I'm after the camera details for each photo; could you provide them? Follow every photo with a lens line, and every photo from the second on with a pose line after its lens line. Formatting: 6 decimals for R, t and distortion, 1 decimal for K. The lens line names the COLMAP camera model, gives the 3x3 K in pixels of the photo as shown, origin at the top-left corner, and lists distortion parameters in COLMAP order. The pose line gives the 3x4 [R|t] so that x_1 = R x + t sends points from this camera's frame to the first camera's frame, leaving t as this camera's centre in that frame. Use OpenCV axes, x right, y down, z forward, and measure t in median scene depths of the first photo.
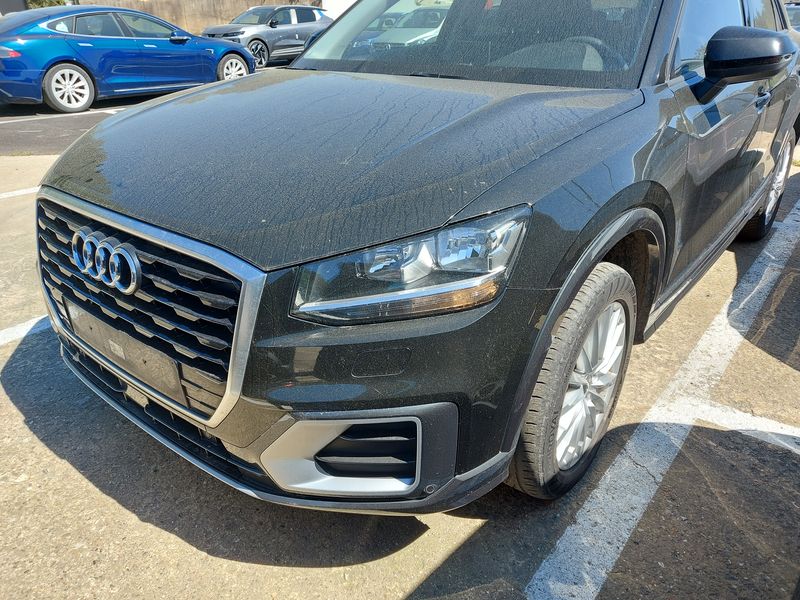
lens RADIAL K [[582.1, 0, 401.1], [0, 582.1, 306.7], [0, 0, 1]] dist [0.080633, -0.081952]
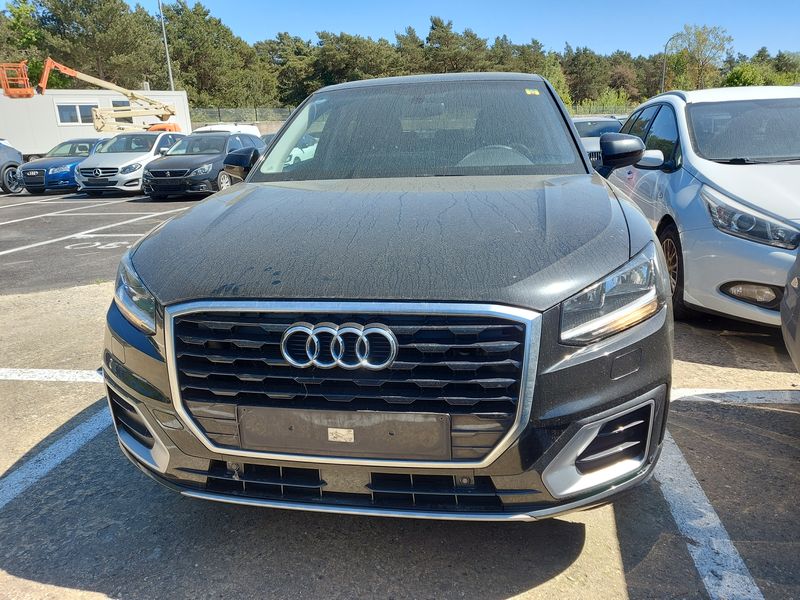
lens RADIAL K [[590.6, 0, 399.1], [0, 590.6, 305.4], [0, 0, 1]] dist [0.074087, -0.075184]
pose [[0.863297, -0.159229, 0.478920, -0.773861], [0.245308, 0.961680, -0.122455, 0.005516], [-0.441070, 0.223198, 0.869276, 0.010946]]
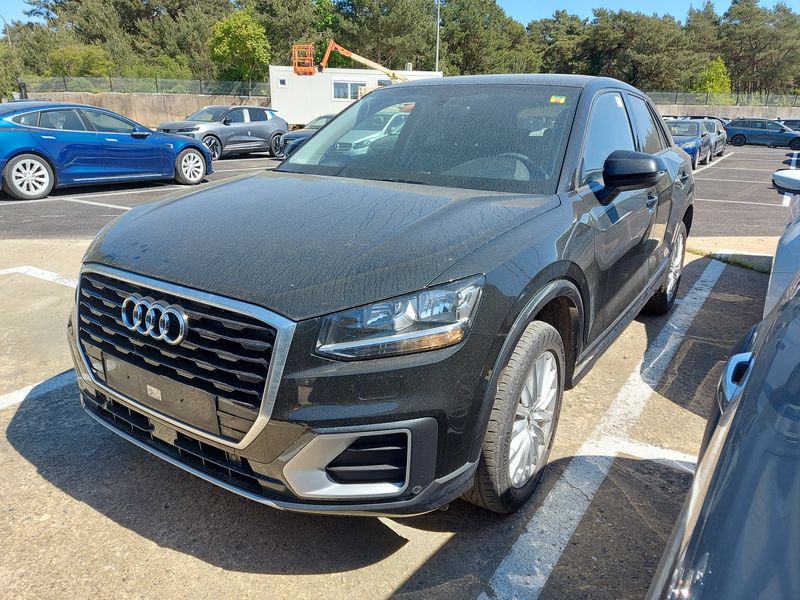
lens RADIAL K [[590.6, 0, 399.1], [0, 590.6, 305.4], [0, 0, 1]] dist [0.074087, -0.075184]
pose [[0.995195, -0.002256, 0.097892, -0.088672], [0.016605, 0.989143, -0.146016, 0.075279], [-0.096499, 0.146940, 0.984427, -0.267038]]
